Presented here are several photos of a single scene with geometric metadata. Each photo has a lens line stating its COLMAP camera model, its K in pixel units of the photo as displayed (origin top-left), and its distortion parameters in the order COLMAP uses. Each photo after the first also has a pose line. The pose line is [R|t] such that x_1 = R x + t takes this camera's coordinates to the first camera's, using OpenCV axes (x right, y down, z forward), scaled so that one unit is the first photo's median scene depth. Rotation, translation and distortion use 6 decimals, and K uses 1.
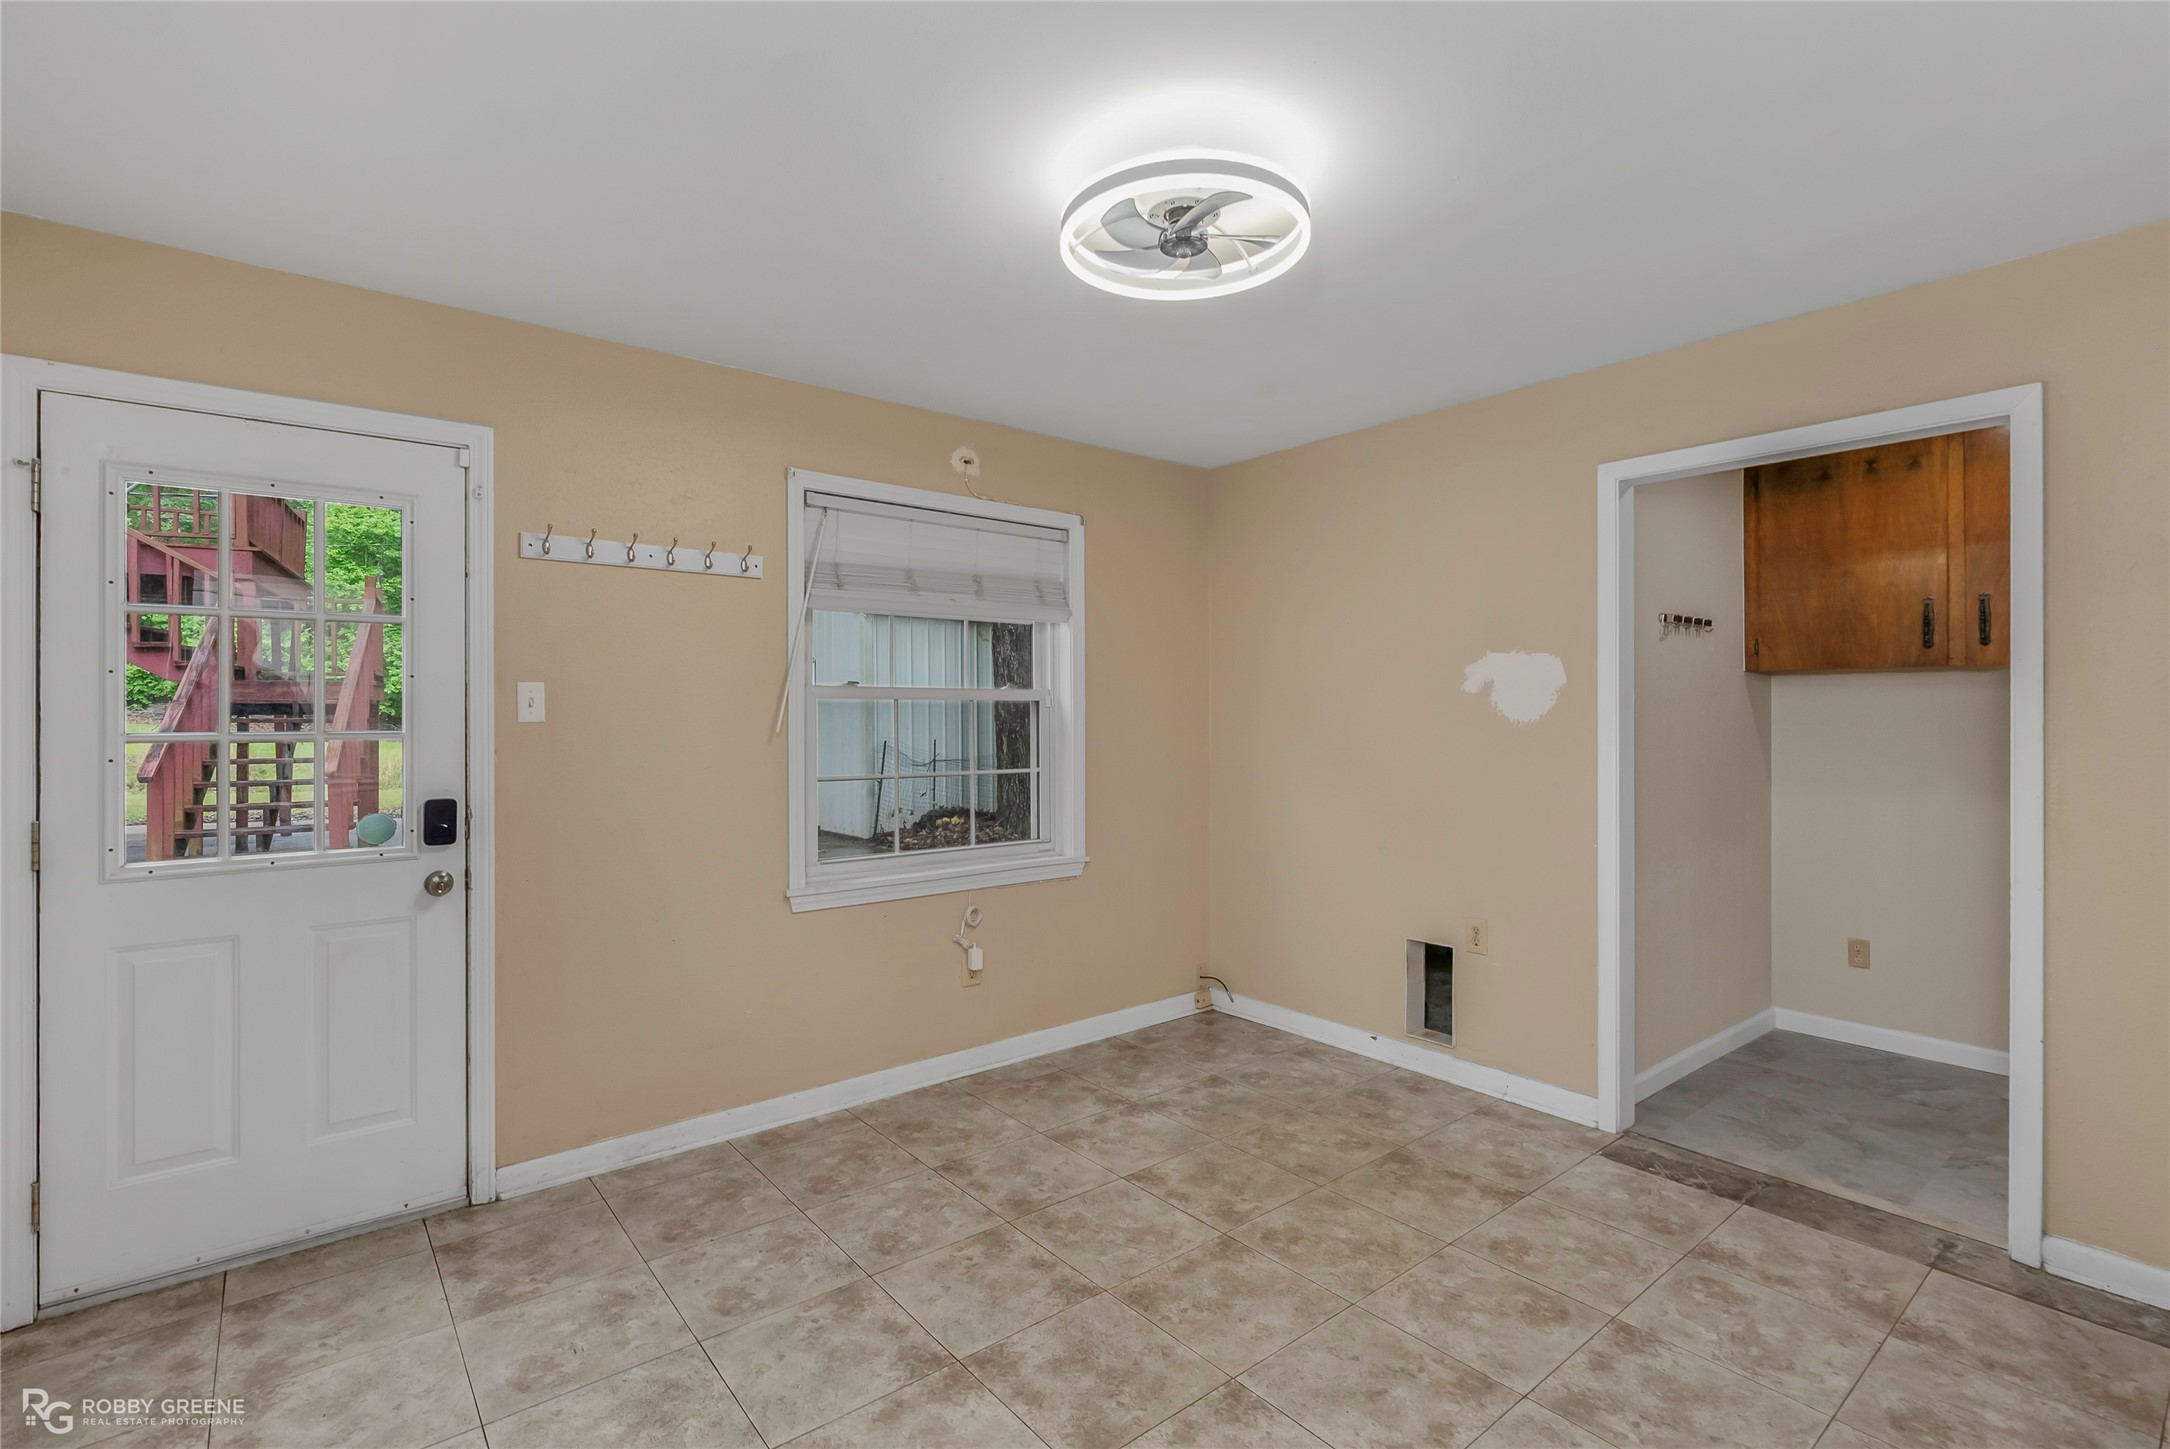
lens RADIAL K [[1003.1, 0, 1083.9], [0, 1003.1, 715.9], [0, 0, 1]] dist [-0.003009, 0.000457]
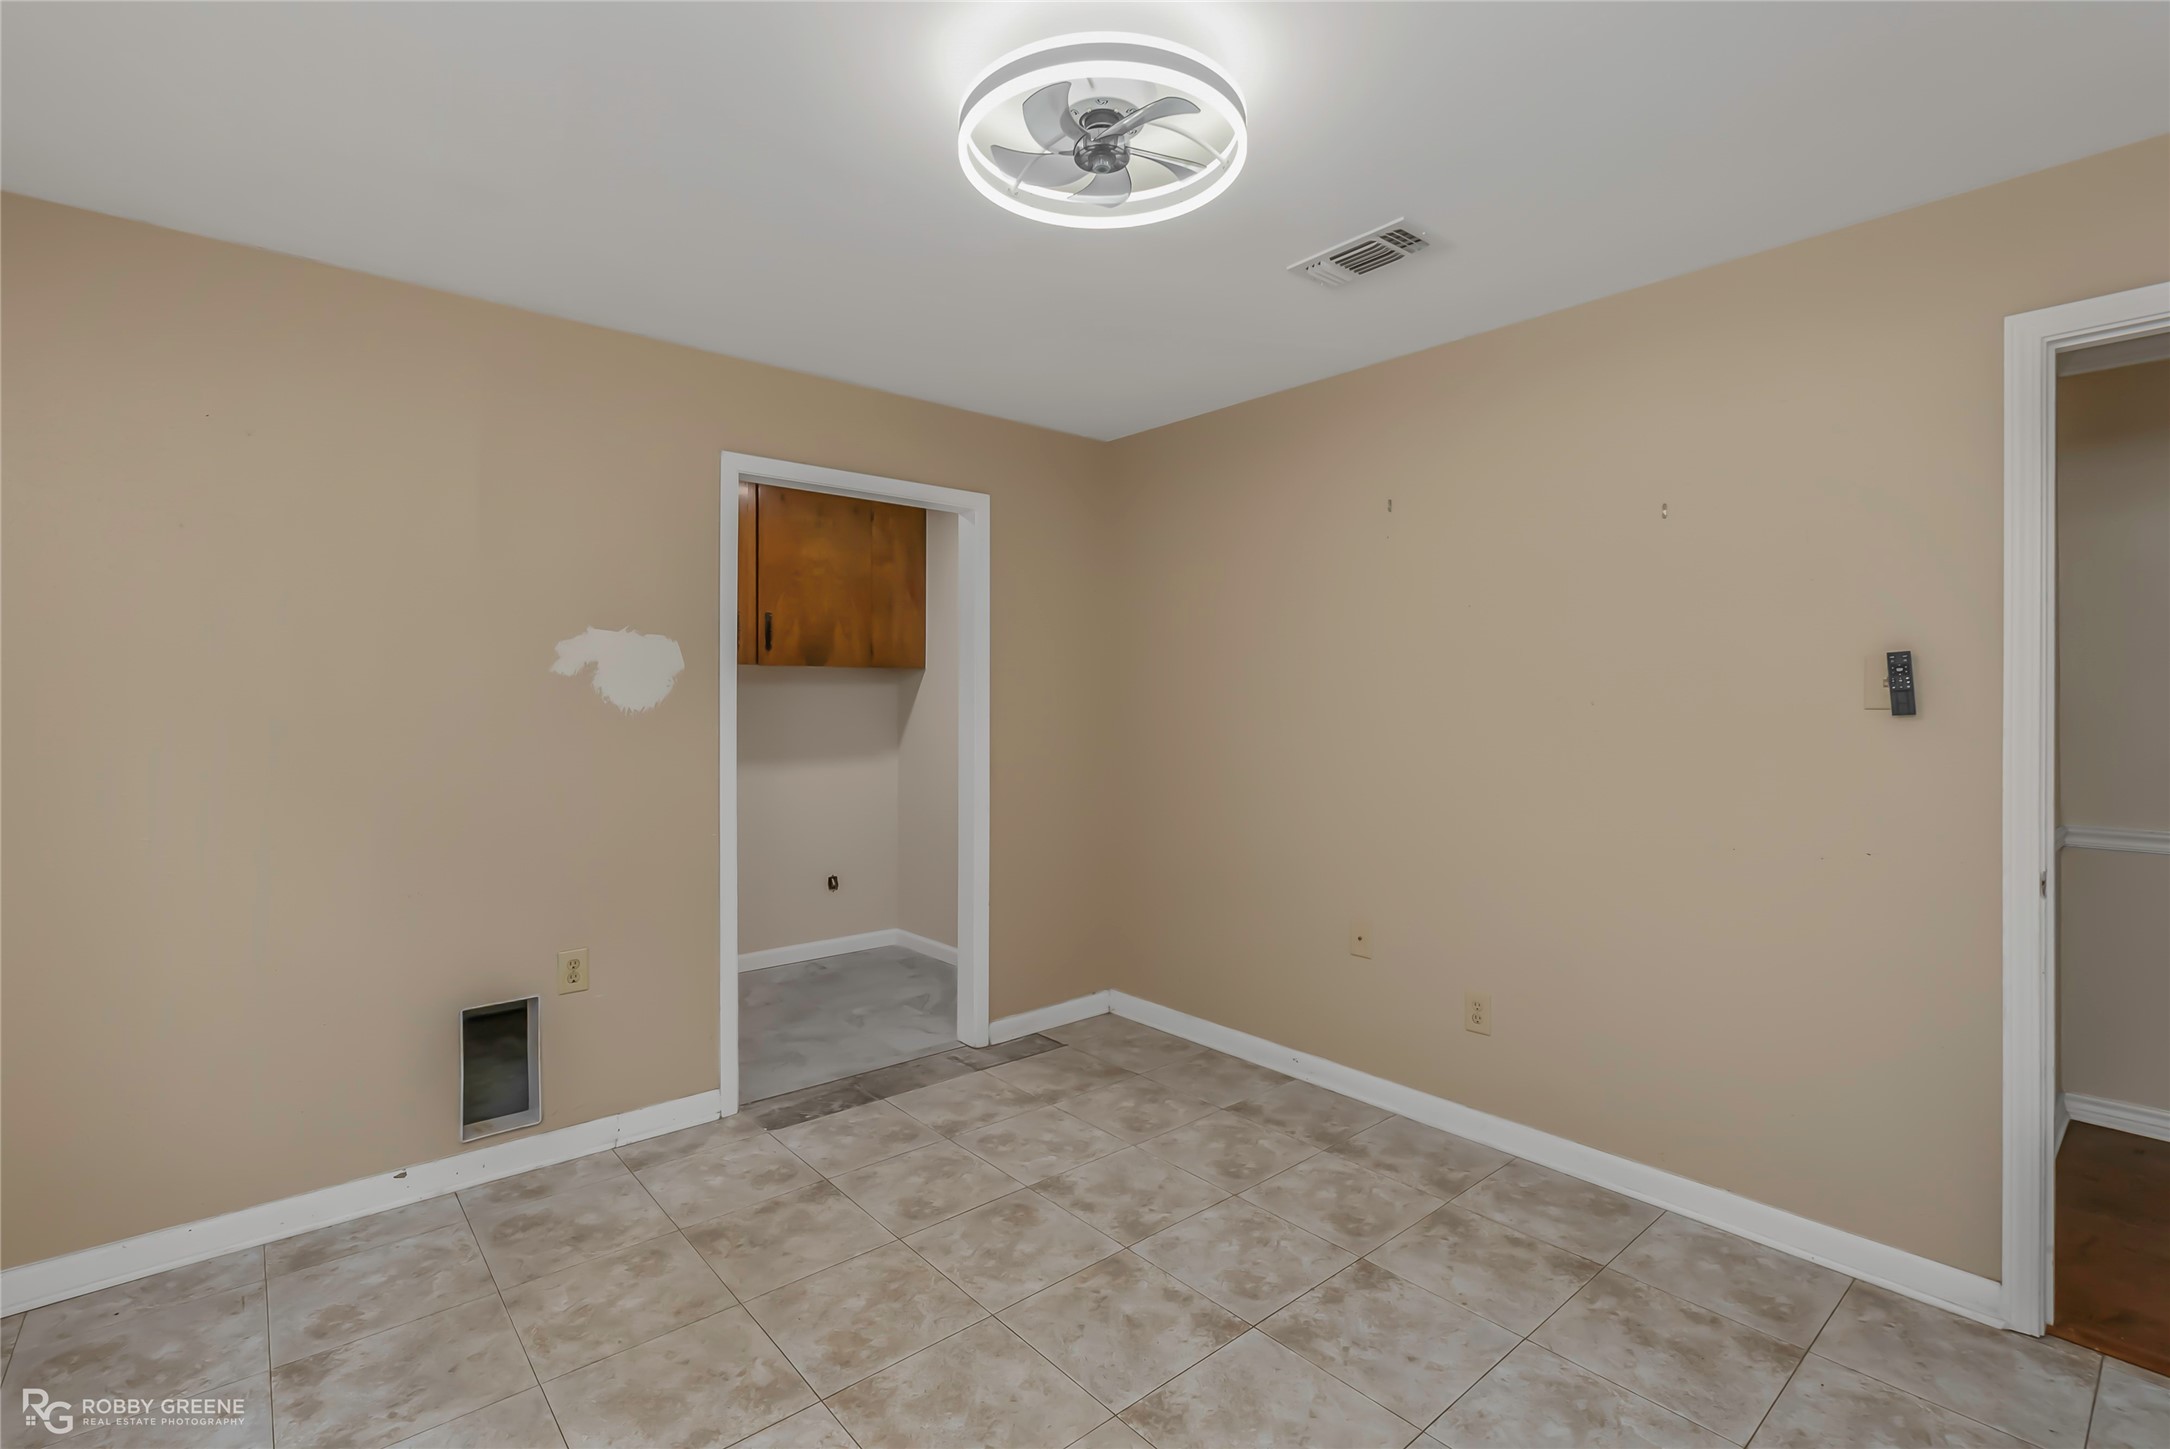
lens RADIAL K [[1003.1, 0, 1083.4], [0, 1003.1, 714.1], [0, 0, 1]] dist [-0.003009, 0.000457]
pose [[-0.041908, -0.012208, 0.999047, -0.546844], [0.001071, 0.999924, 0.012264, -0.001408], [-0.999121, 0.001583, -0.041892, 0.756039]]
